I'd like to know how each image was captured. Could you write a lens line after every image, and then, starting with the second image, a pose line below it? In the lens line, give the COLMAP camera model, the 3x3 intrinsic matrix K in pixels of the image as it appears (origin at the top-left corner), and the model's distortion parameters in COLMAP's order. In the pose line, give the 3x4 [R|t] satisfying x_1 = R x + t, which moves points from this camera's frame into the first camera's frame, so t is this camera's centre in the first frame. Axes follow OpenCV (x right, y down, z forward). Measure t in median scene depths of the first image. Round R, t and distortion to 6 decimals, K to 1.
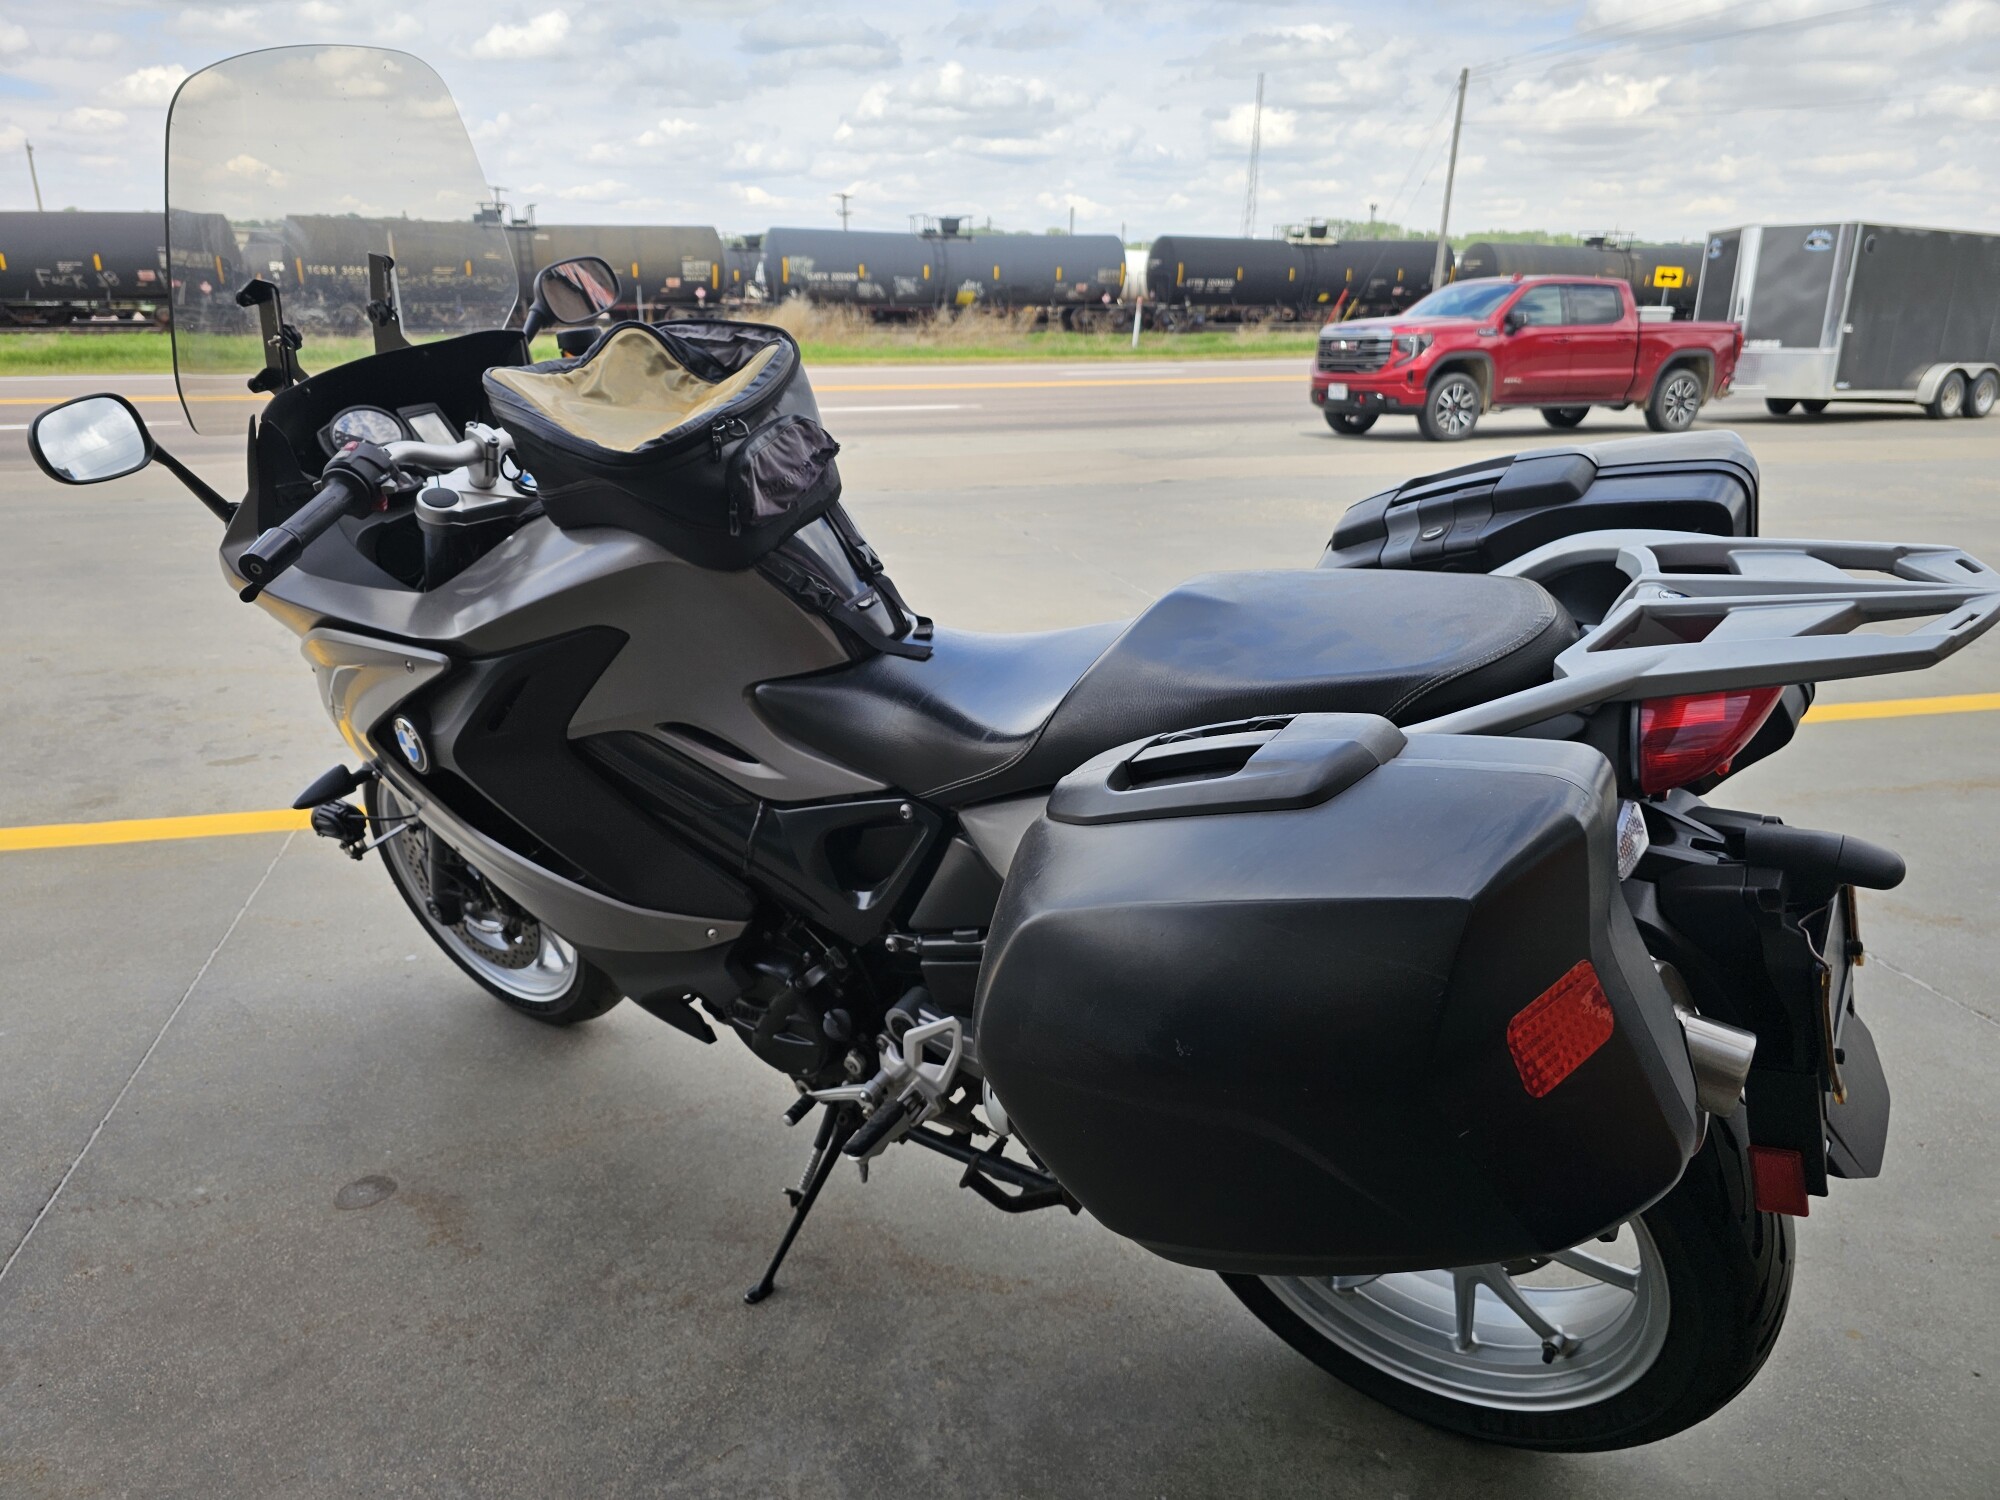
lens RADIAL K [[1371.0, 0, 1000.5], [0, 1371.0, 750.8], [0, 0, 1]] dist [0.038882, -0.033813]
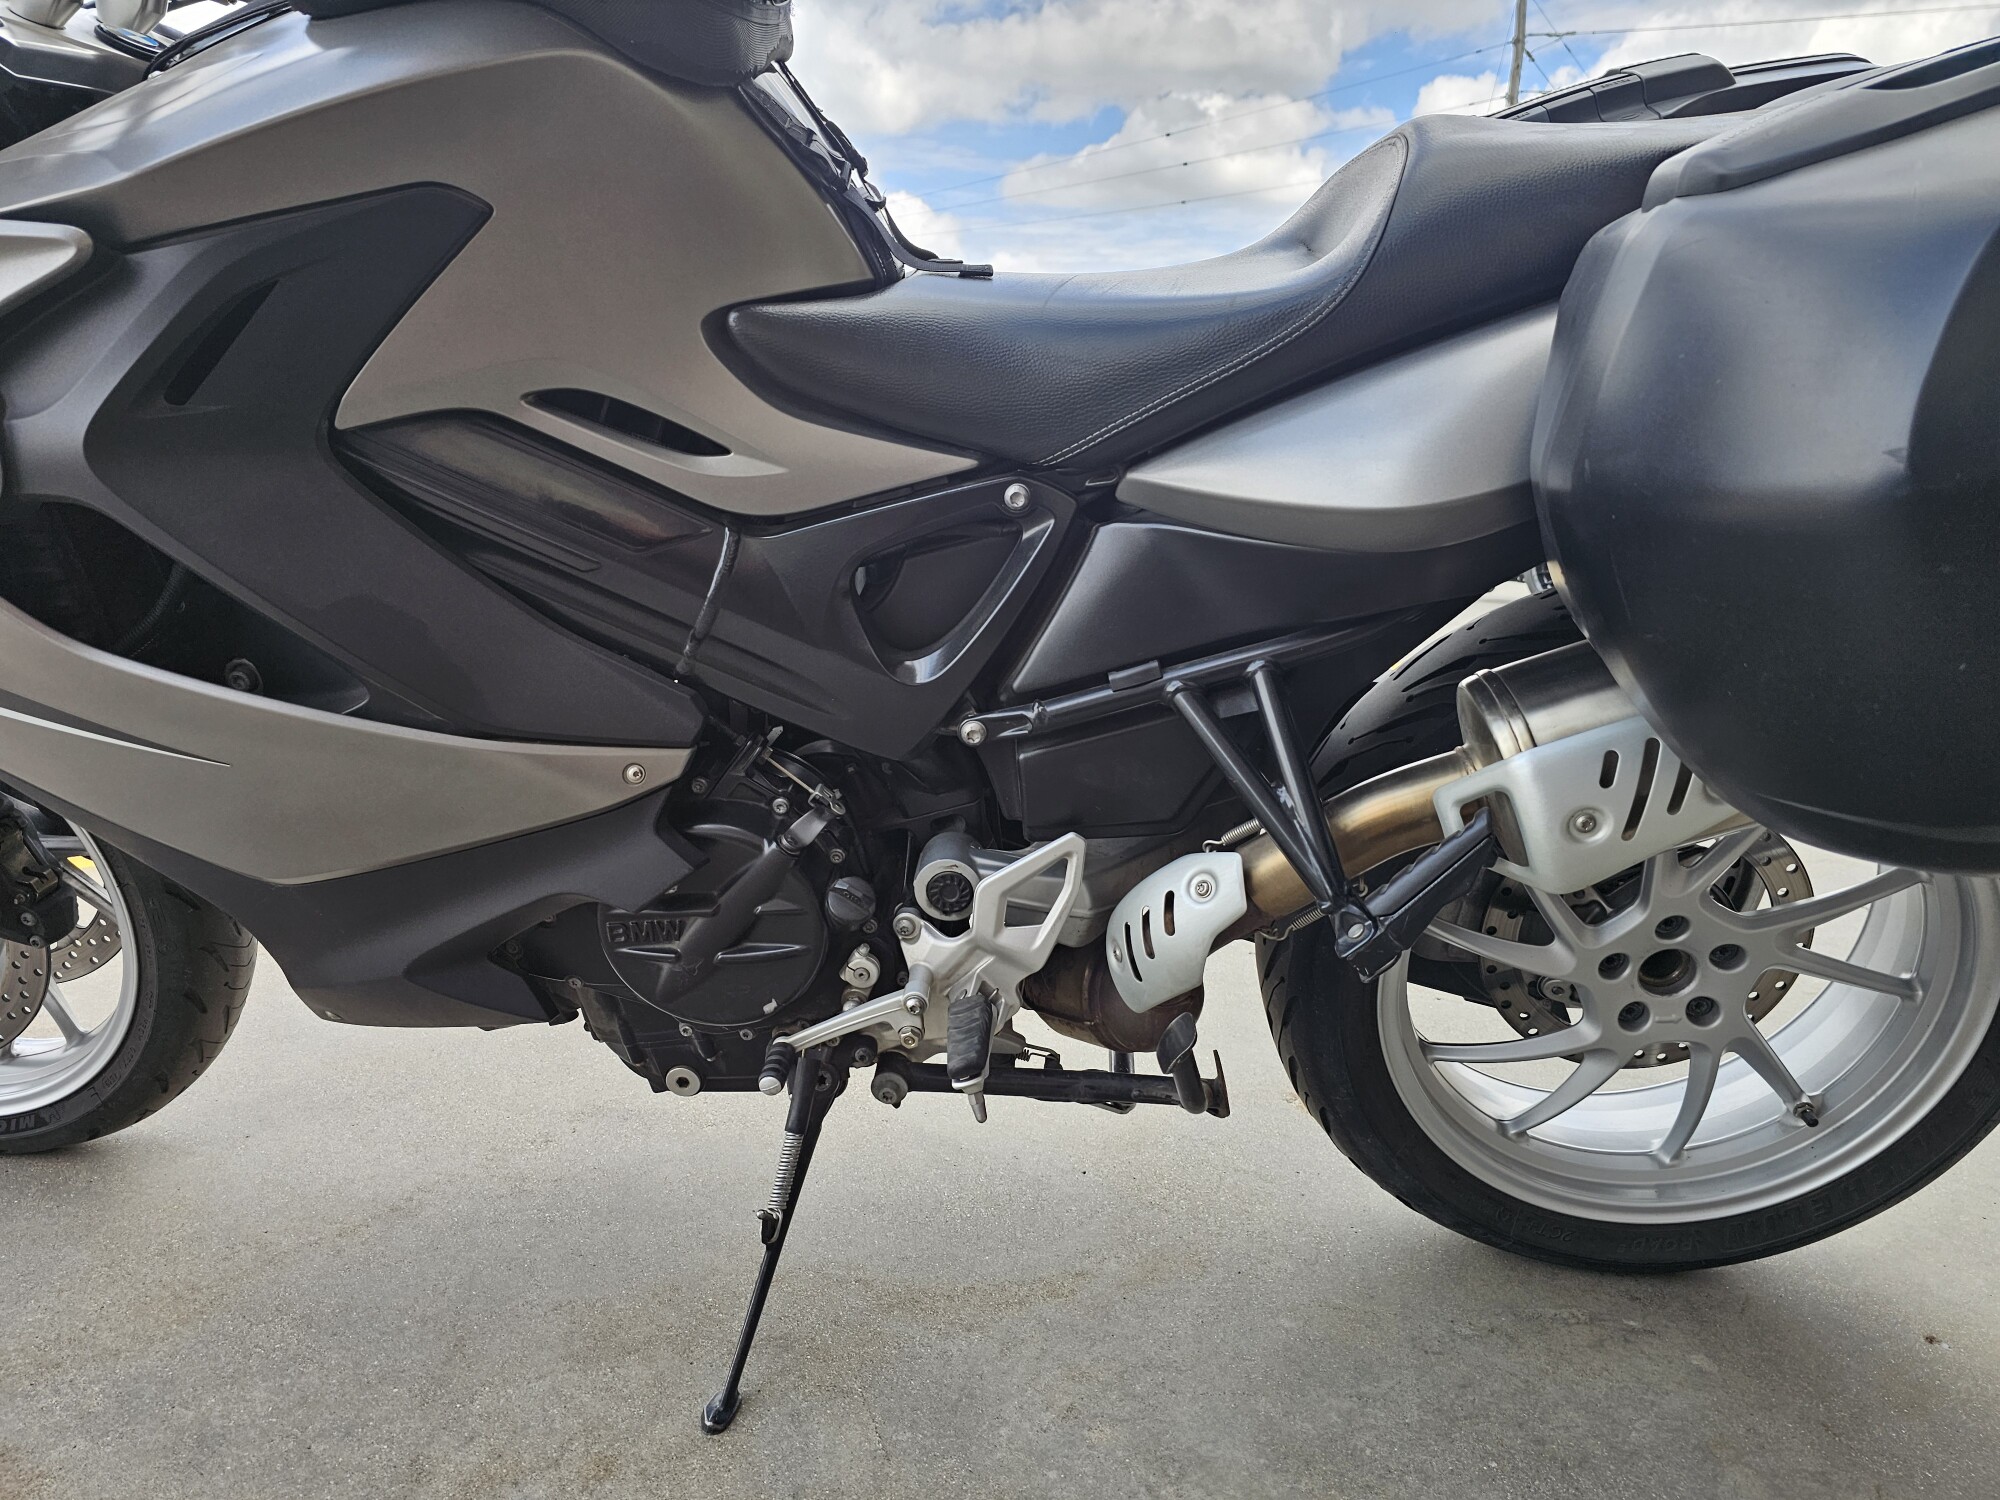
lens RADIAL K [[1329.5, 0, 993.7], [0, 1329.5, 741.4], [0, 0, 1]] dist [0.057148, -0.056111]
pose [[0.867037, -0.079656, 0.491835, -0.333045], [0.136438, 0.987364, -0.080610, 0.174479], [-0.479199, 0.136997, 0.866949, 0.412496]]
